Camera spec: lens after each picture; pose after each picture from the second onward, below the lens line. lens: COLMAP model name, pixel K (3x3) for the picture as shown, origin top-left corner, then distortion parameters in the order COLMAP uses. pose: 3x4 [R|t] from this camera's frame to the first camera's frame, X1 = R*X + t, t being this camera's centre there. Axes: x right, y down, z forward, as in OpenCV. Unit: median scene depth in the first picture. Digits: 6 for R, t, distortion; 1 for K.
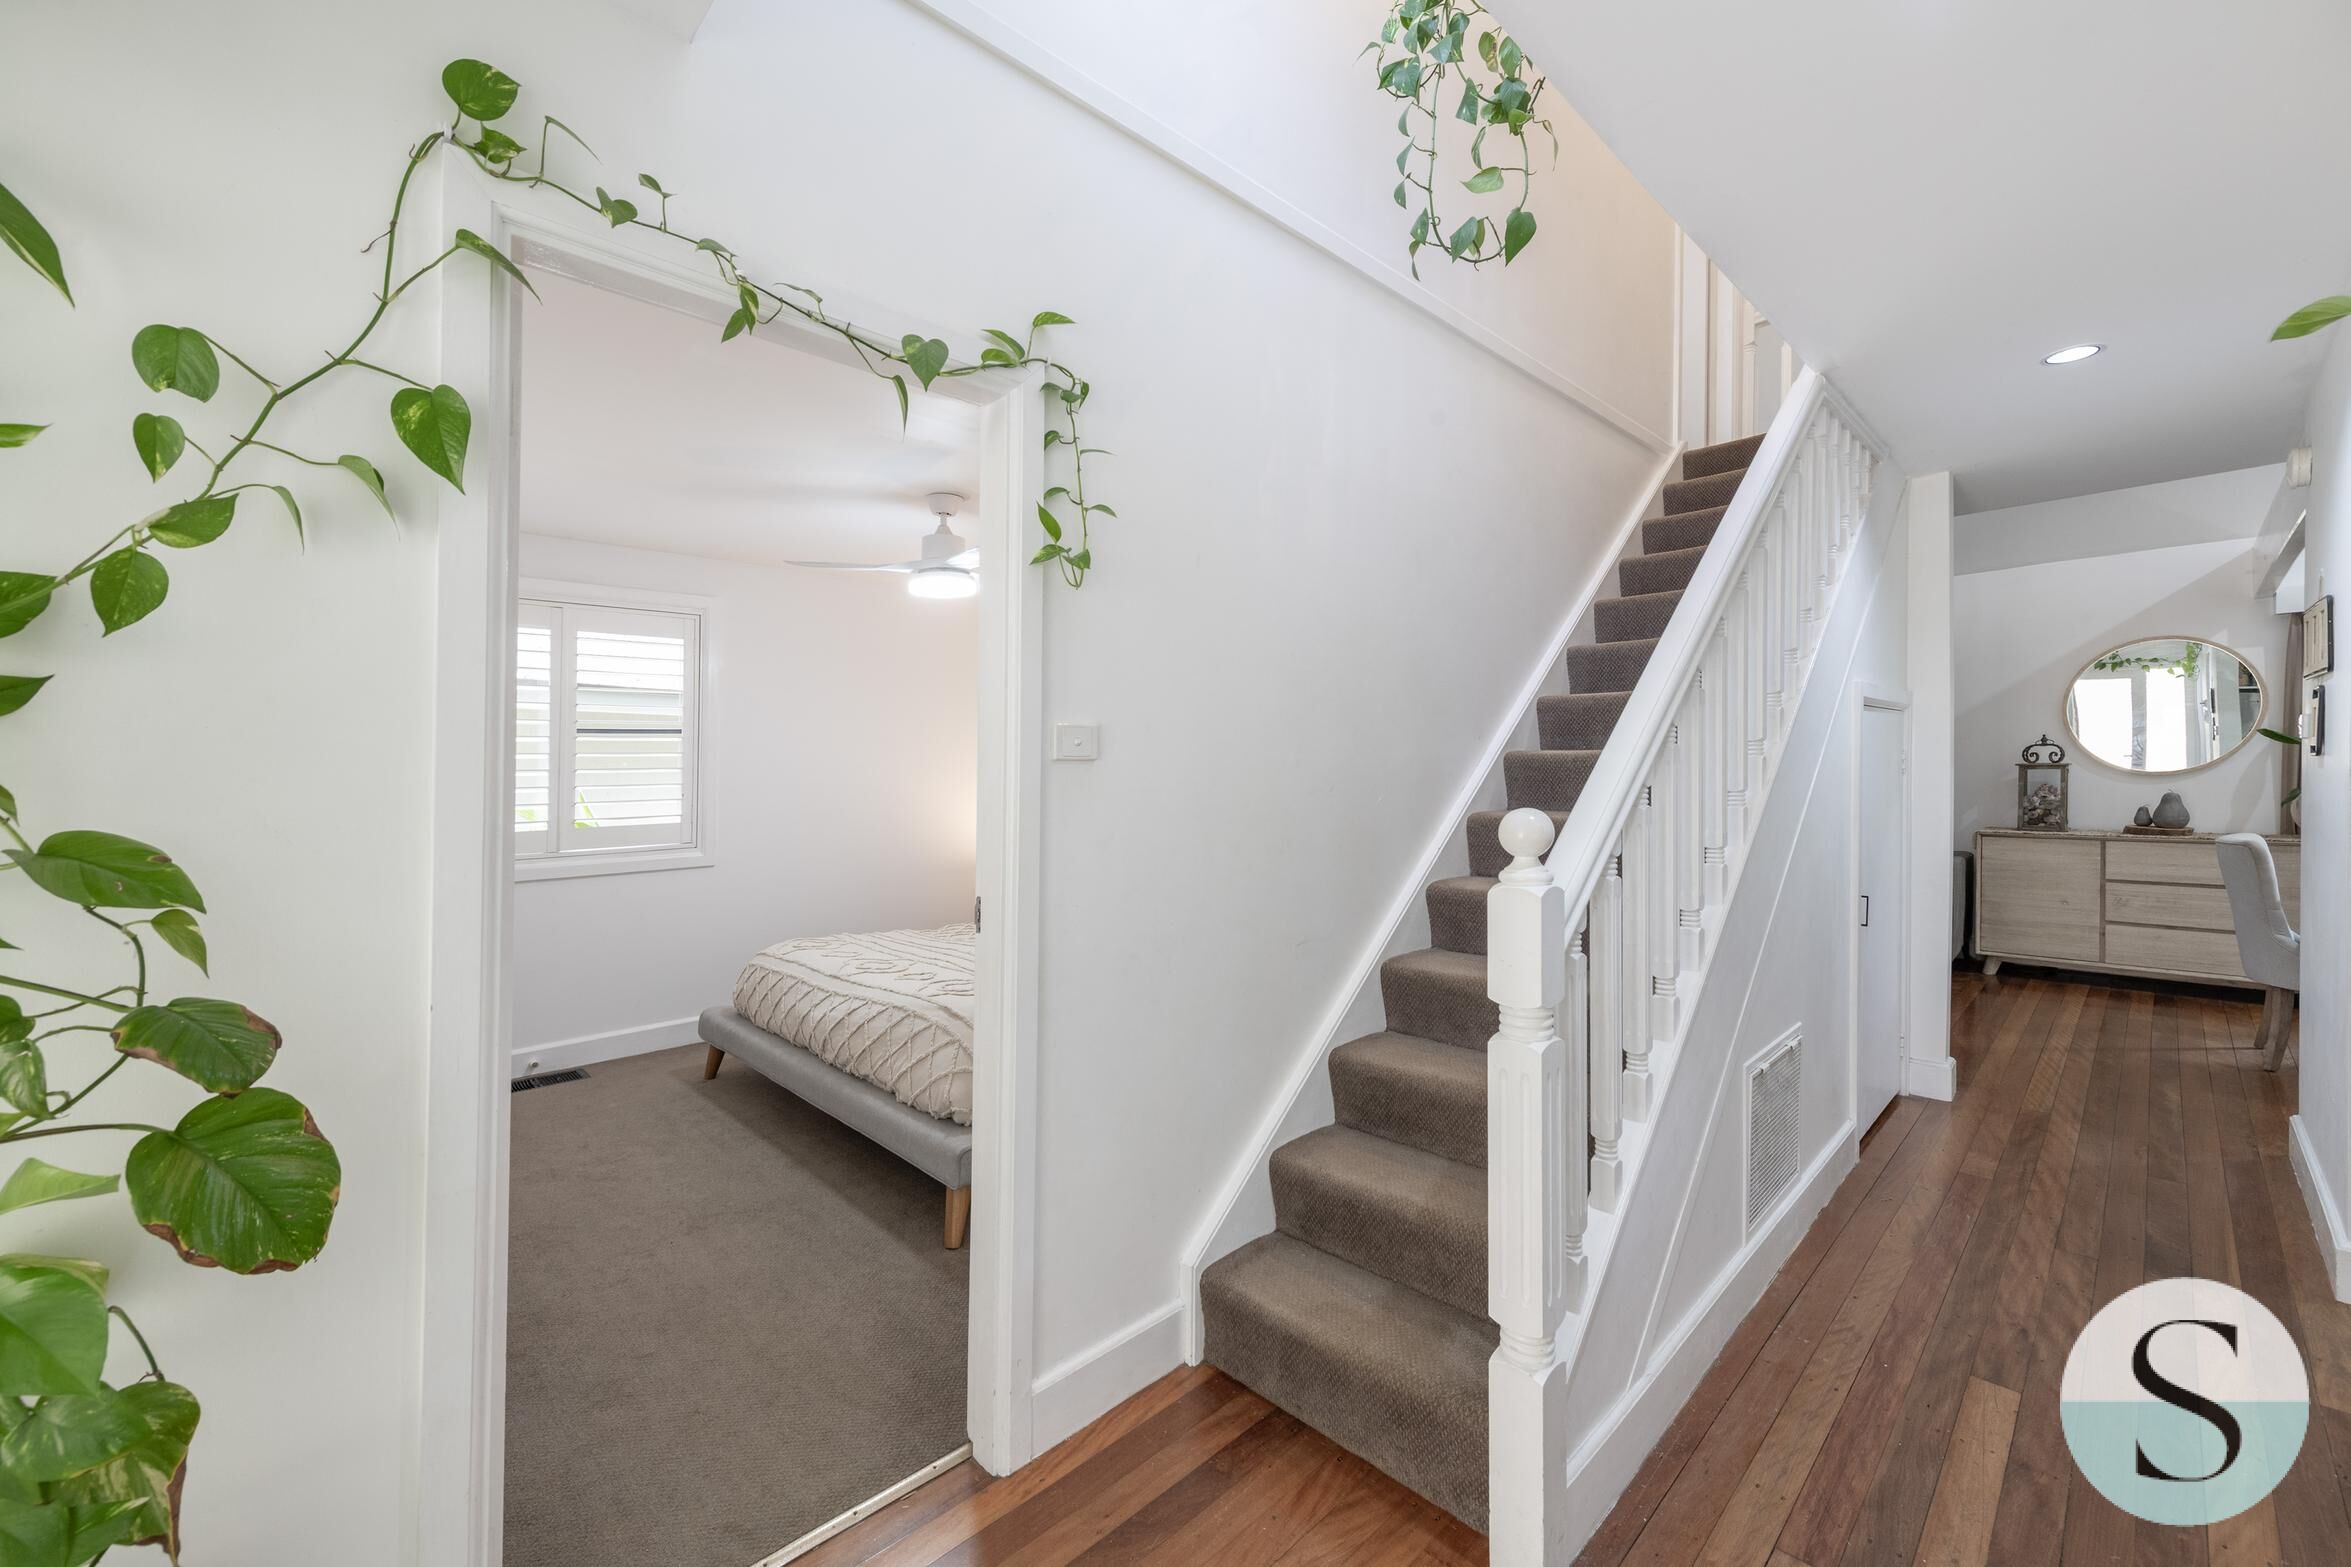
lens RADIAL K [[942.5, 0, 1189.2], [0, 942.5, 784.4], [0, 0, 1]] dist [0.002628, -0.000053]
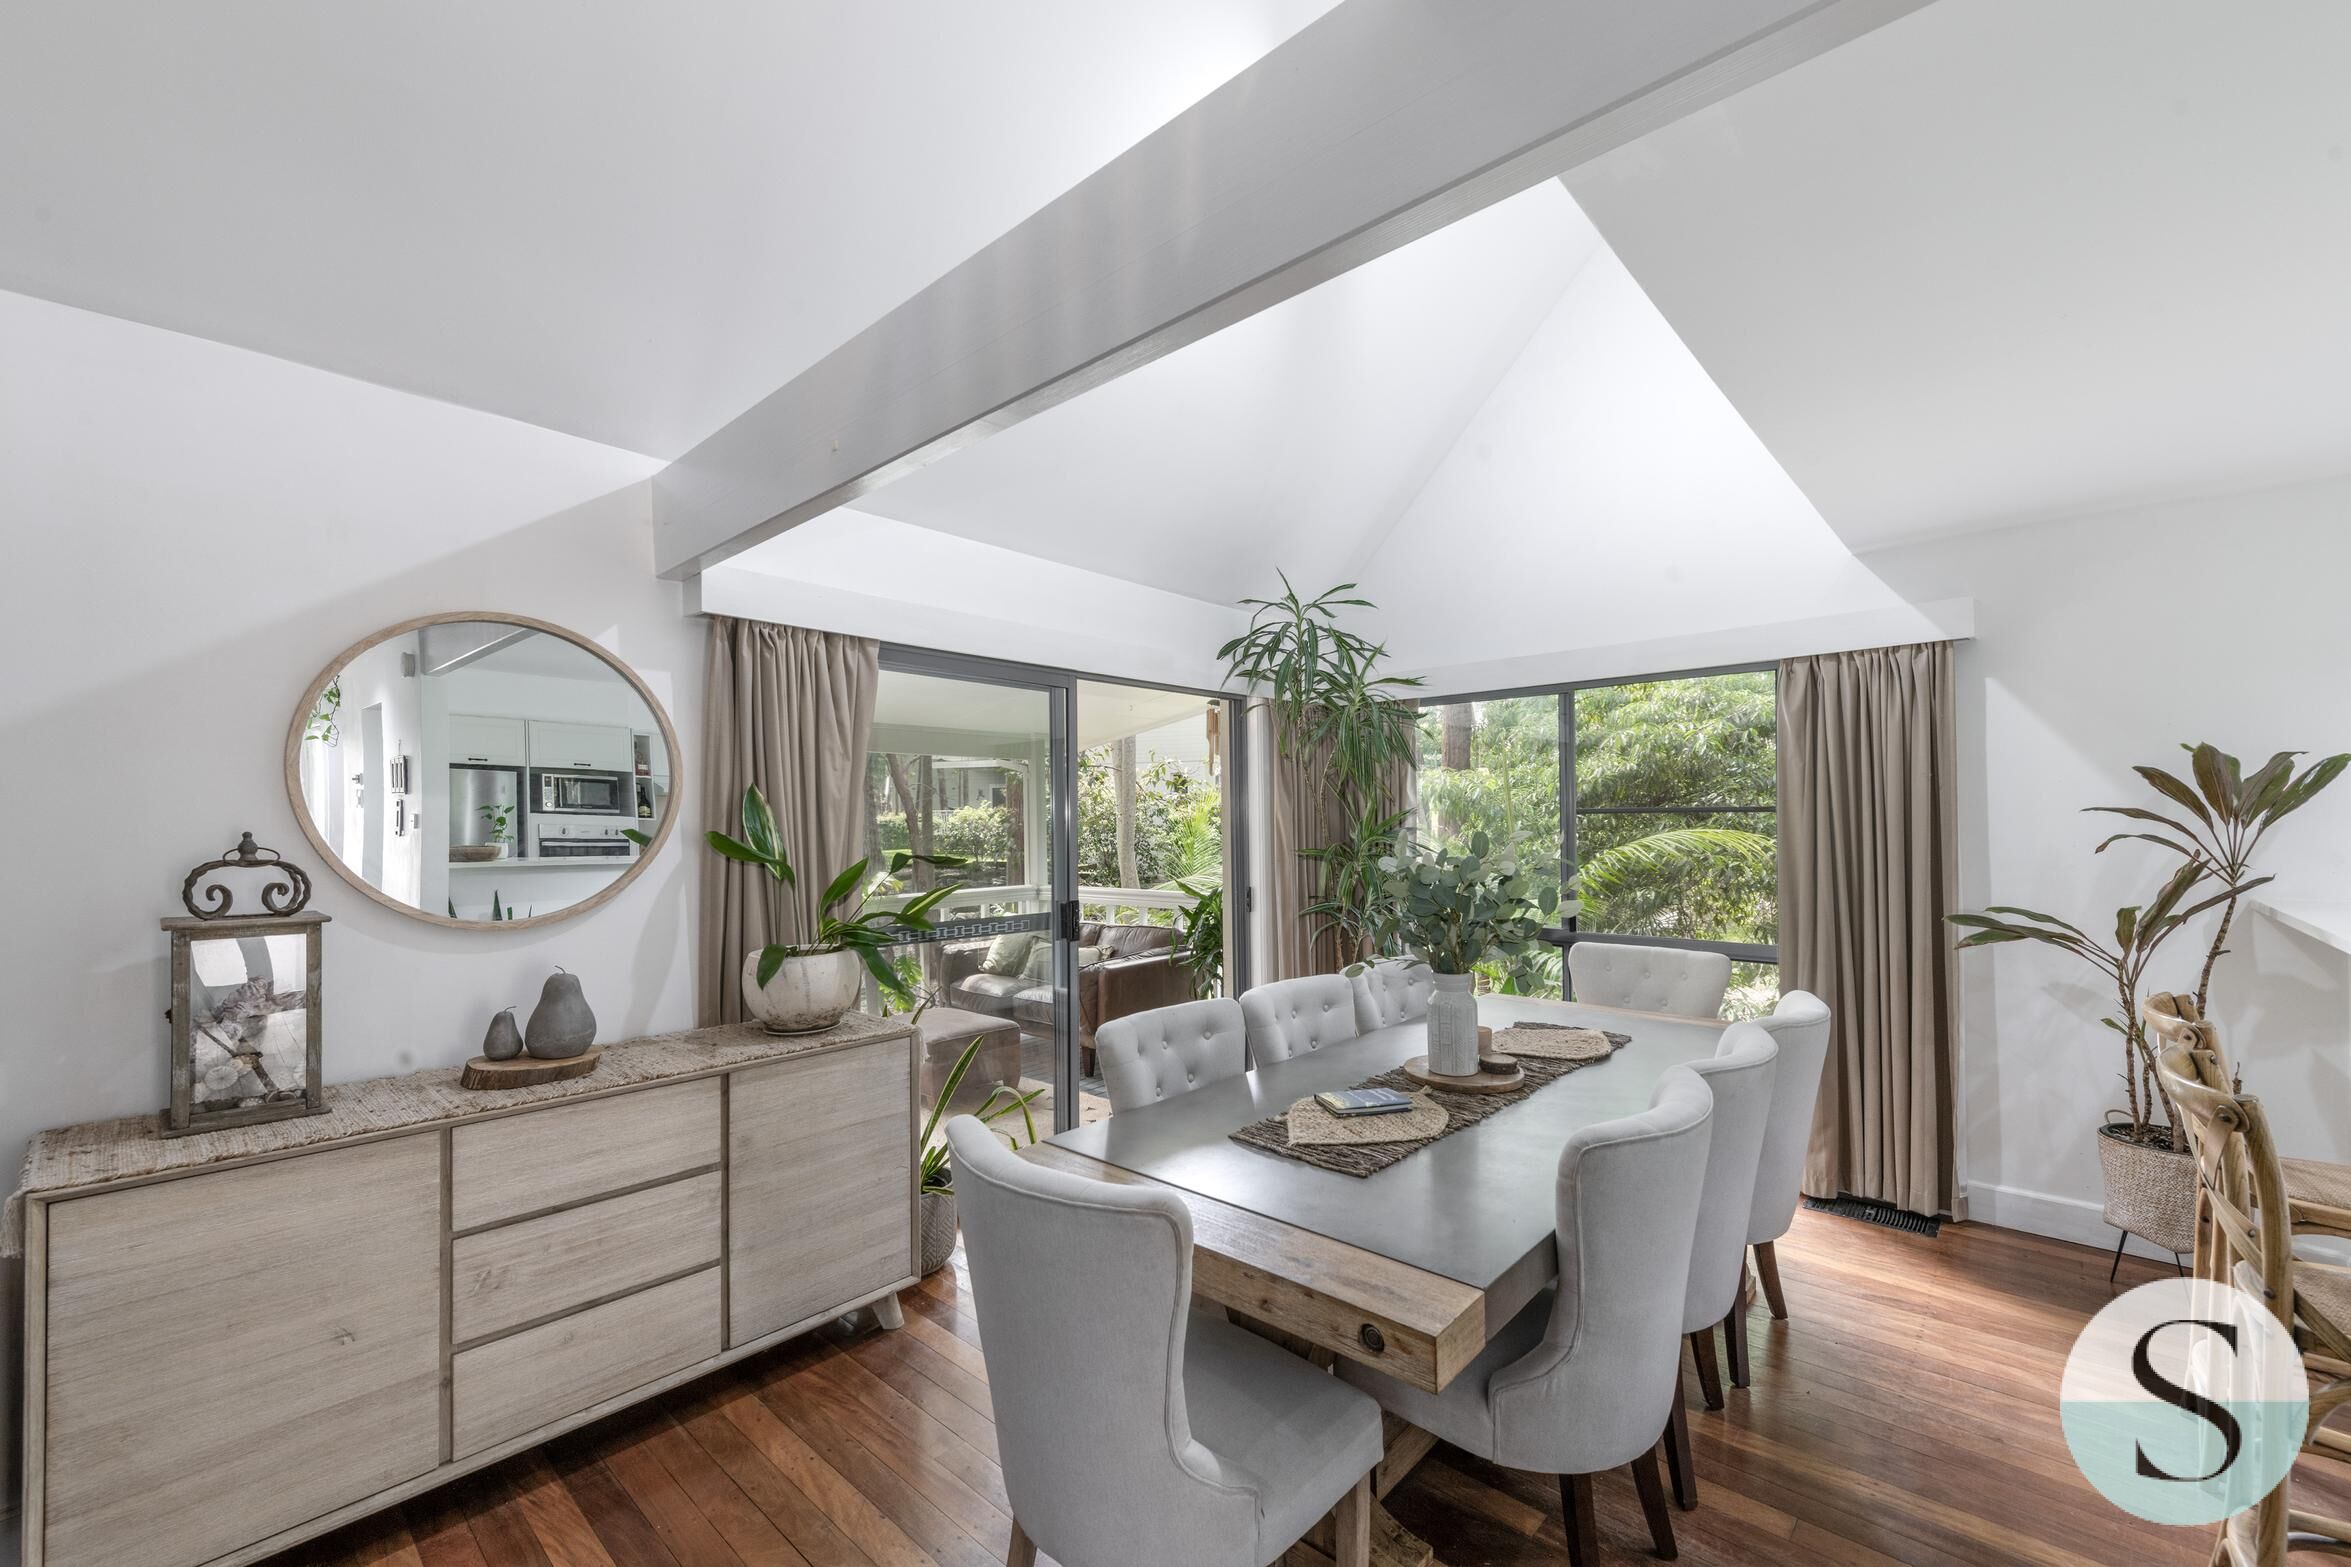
lens RADIAL K [[929.0, 0, 1179.1], [0, 929.0, 823.9], [0, 0, 1]] dist [0.002626, 0.000021]
pose [[-0.060212, 0.016358, 0.998052, 0.139900], [0.027433, 0.999515, -0.014727, -0.010701], [-0.997809, 0.026493, -0.060632, 0.174721]]
